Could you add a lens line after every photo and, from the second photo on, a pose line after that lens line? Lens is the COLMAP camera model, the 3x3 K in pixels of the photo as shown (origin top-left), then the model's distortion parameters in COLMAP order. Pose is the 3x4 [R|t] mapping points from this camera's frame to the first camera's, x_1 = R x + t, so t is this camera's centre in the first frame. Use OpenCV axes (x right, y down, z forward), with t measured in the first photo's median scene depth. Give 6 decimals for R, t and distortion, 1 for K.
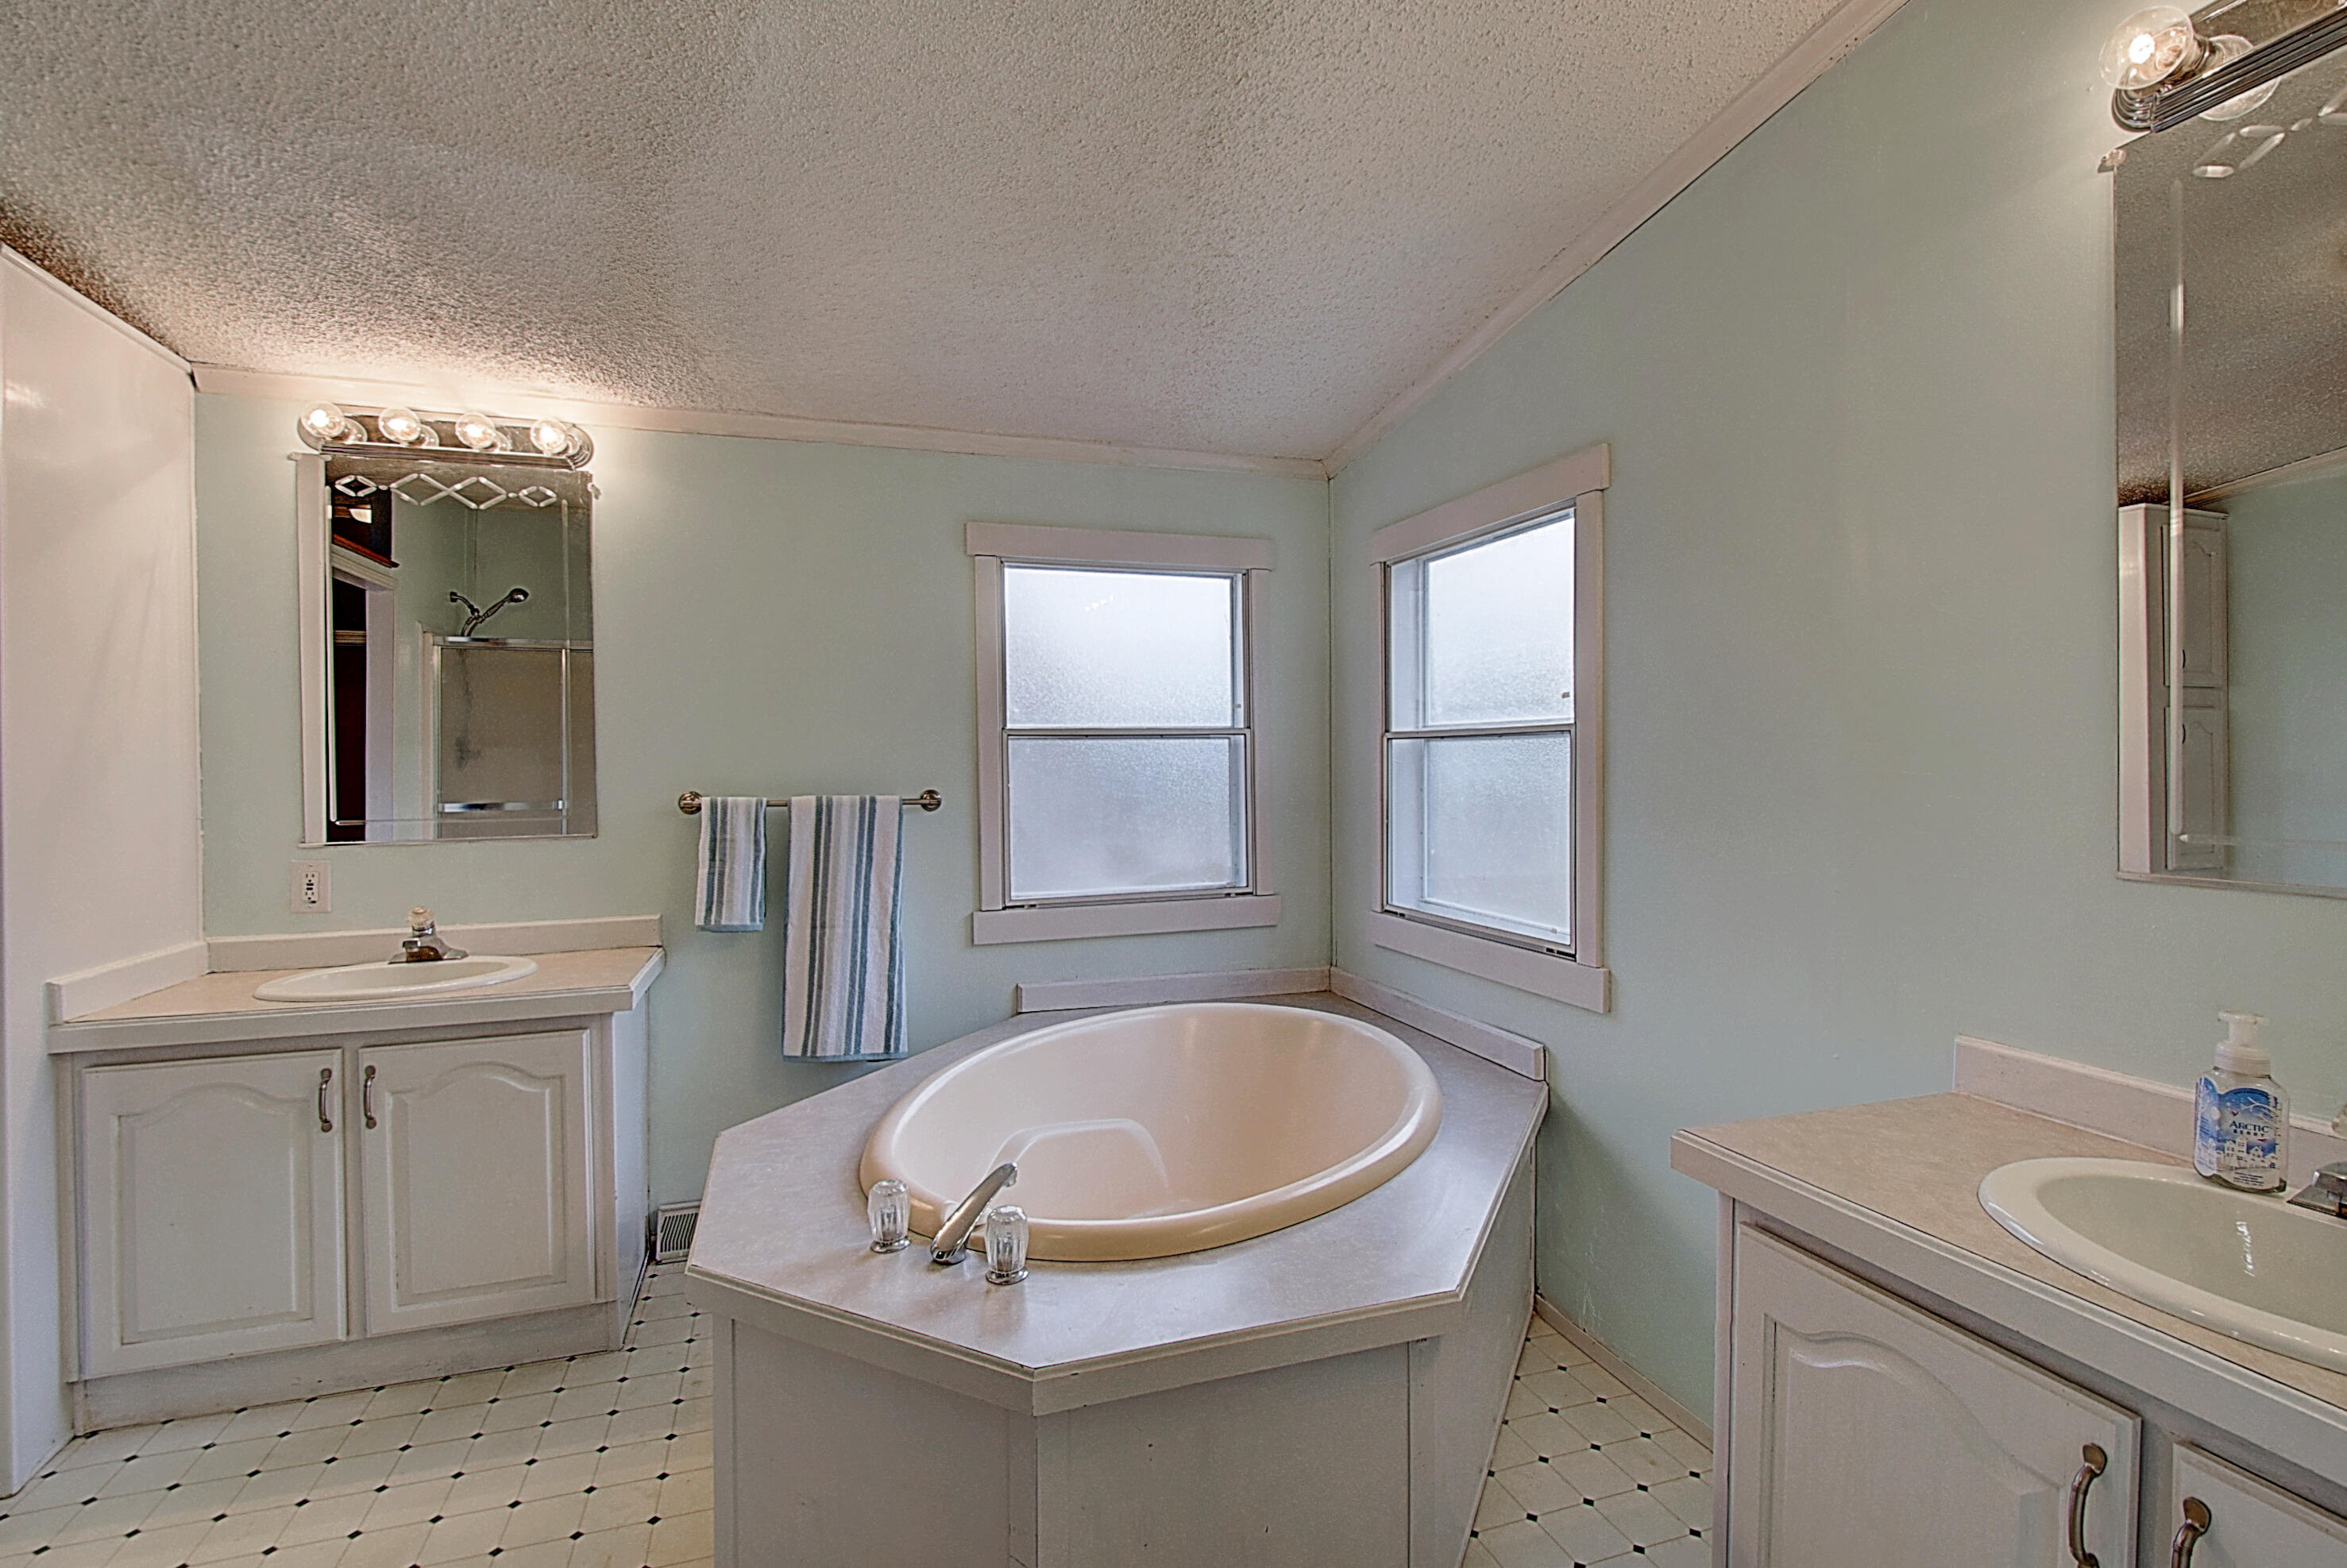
lens RADIAL K [[1041.9, 0, 1169.4], [0, 1041.9, 770.2], [0, 0, 1]] dist [-0.004117, -0.000306]
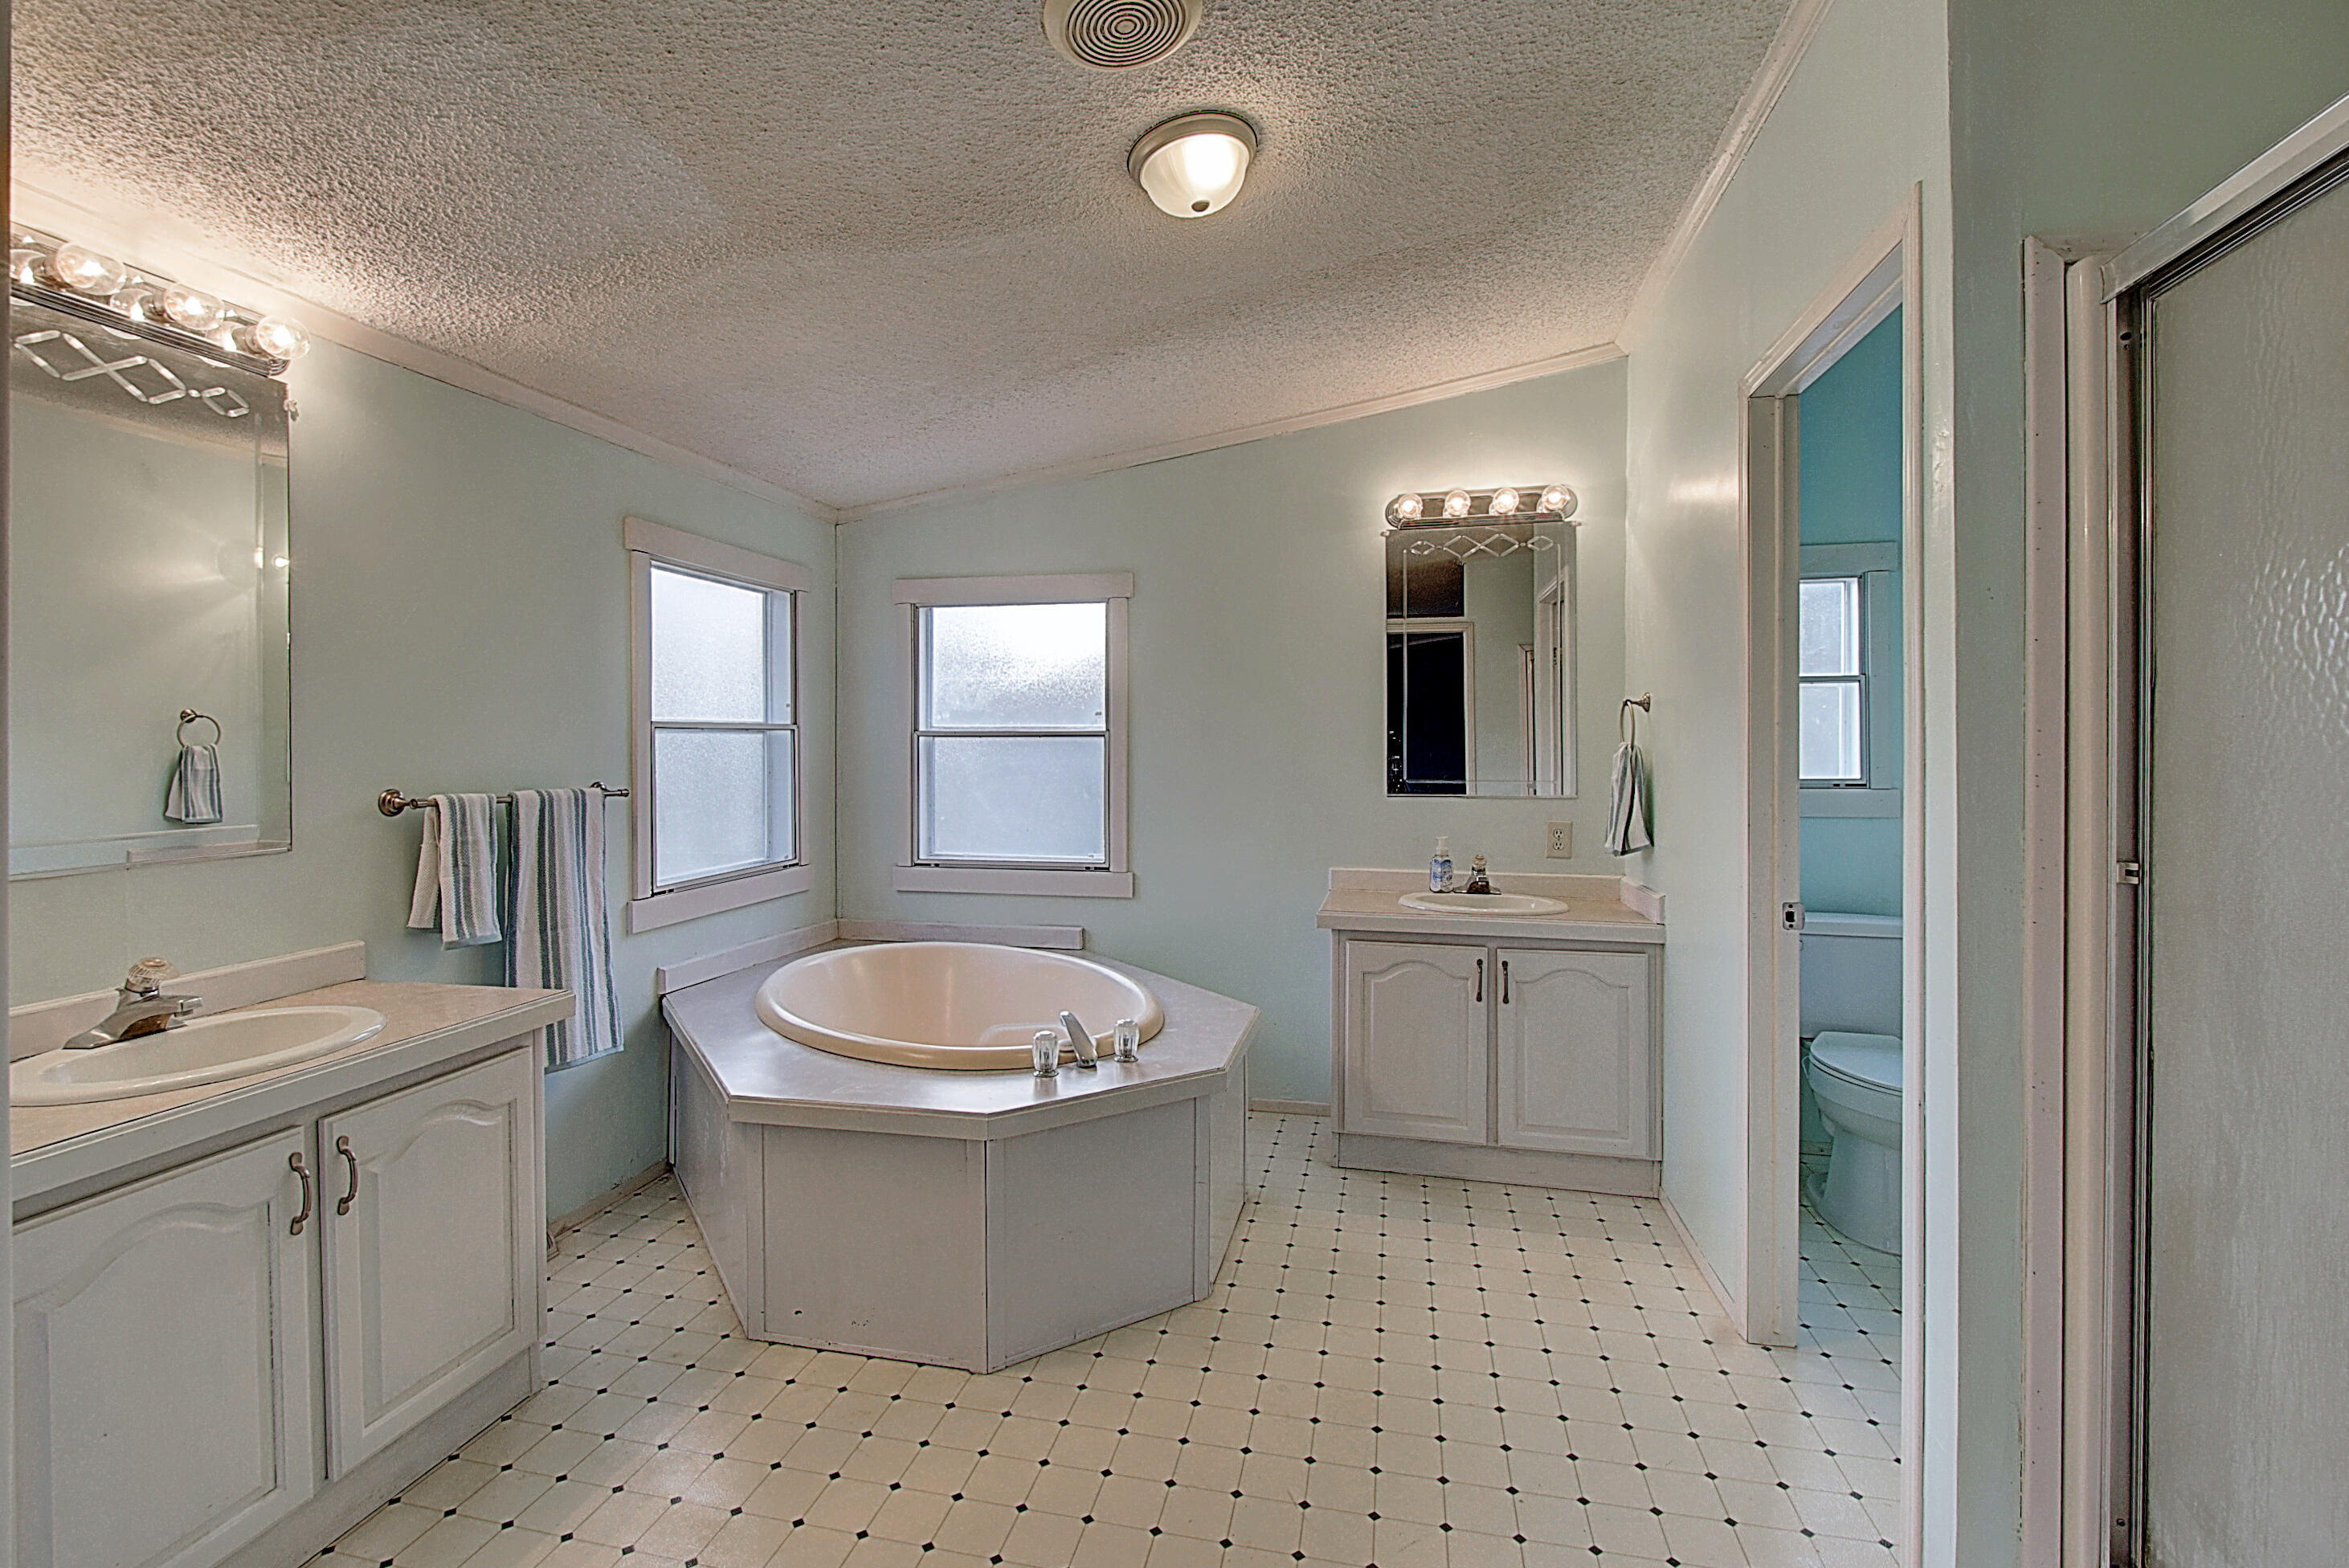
lens RADIAL K [[1065.7, 0, 1152.2], [0, 1065.7, 739.1], [0, 0, 1]] dist [0.004802, -0.001604]
pose [[0.525337, 0.010568, 0.850828, -0.873574], [0.004752, 0.999871, -0.015353, -0.003921], [-0.850881, 0.012108, 0.525219, 0.025017]]
